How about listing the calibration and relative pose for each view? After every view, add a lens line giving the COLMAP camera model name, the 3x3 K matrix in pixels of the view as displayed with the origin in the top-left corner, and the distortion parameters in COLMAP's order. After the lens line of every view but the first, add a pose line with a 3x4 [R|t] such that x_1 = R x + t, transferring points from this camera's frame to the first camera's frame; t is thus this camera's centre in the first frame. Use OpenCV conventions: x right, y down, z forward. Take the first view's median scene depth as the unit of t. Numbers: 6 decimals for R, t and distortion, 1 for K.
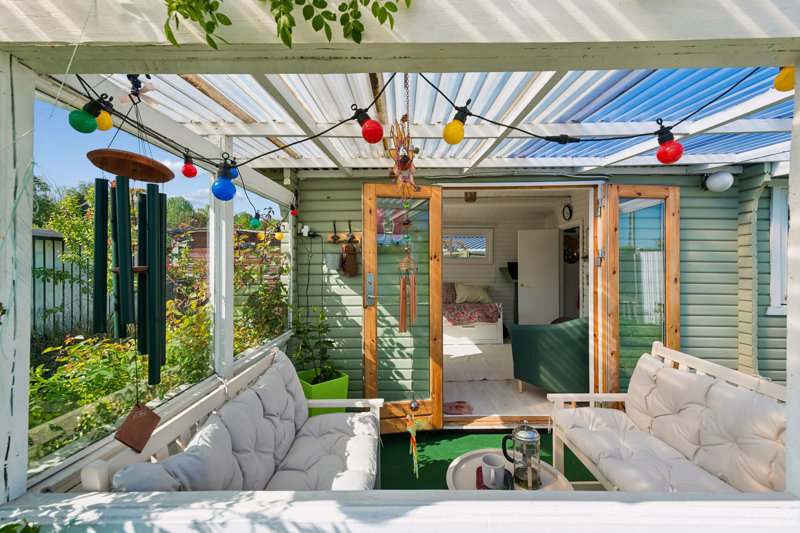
lens RADIAL K [[332.7, 0, 396.5], [0, 332.7, 264.5], [0, 0, 1]] dist [0.000190, 0.000023]
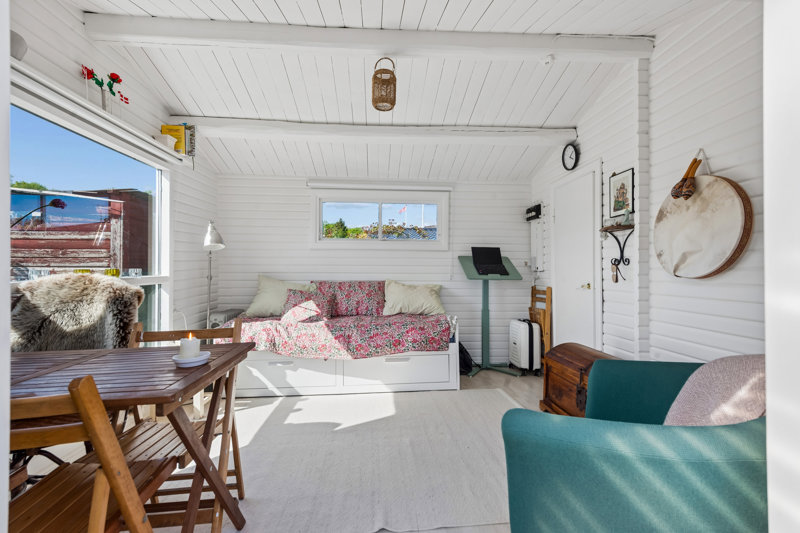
lens RADIAL K [[355.4, 0, 400.4], [0, 355.4, 264.6], [0, 0, 1]] dist [0.012981, -0.001260]
pose [[0.997537, 0.003749, 0.070048, 0.161895], [-0.003070, 0.999947, -0.009797, 0.032613], [-0.070081, 0.009558, 0.997496, 0.370330]]
